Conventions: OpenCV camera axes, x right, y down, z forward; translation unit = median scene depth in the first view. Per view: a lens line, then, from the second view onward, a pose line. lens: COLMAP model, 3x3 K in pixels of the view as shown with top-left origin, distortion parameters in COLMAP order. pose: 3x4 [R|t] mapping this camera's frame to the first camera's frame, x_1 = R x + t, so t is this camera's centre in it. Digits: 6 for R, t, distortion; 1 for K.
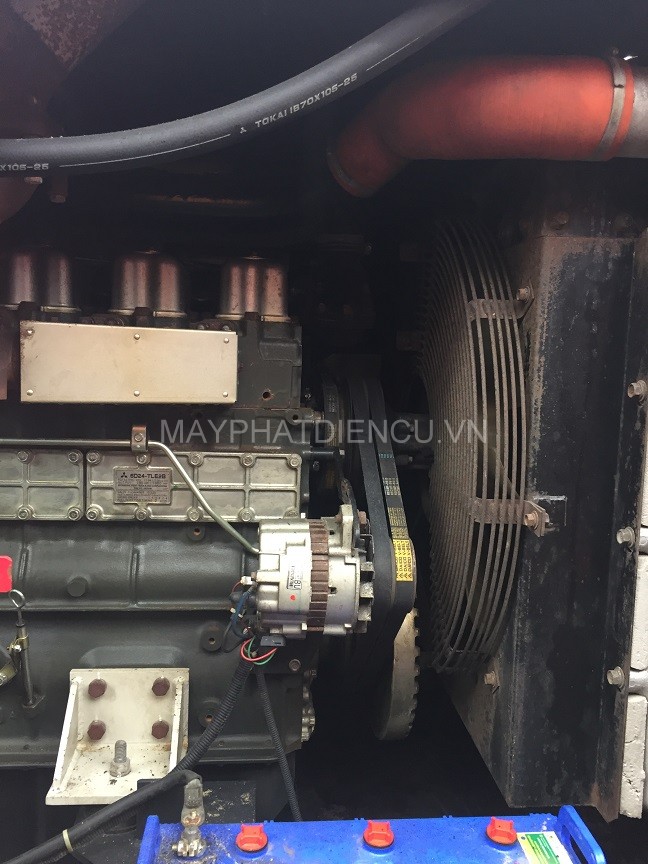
lens RADIAL K [[735.7, 0, 323.5], [0, 735.7, 429.9], [0, 0, 1]] dist [0.082076, -0.107738]
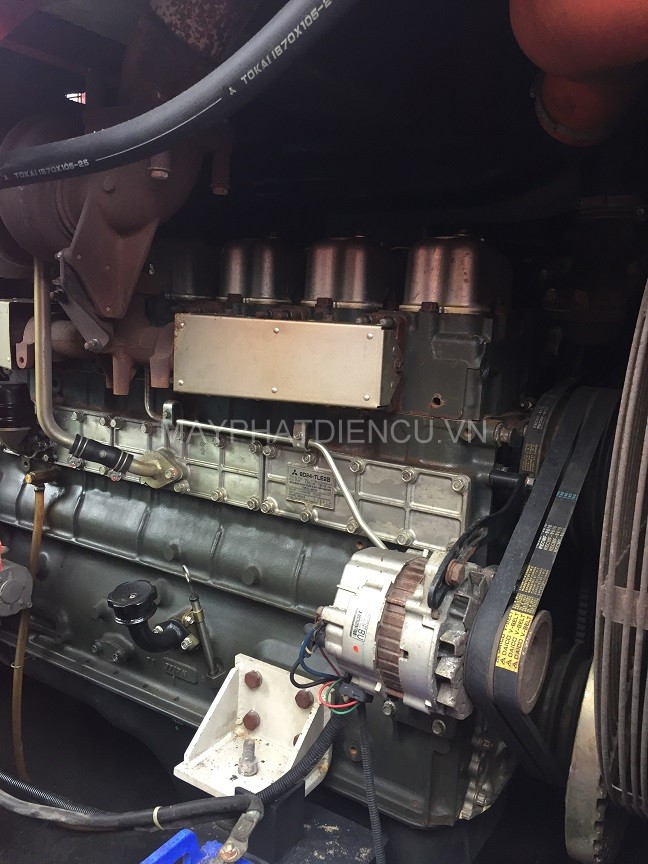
lens RADIAL K [[735.7, 0, 321.7], [0, 735.7, 429.9], [0, 0, 1]] dist [0.082076, -0.107738]
pose [[0.789203, 0.102434, -0.605529, 0.344092], [-0.087974, 0.994679, 0.053606, -0.050091], [0.607798, 0.010965, 0.794016, 0.262302]]
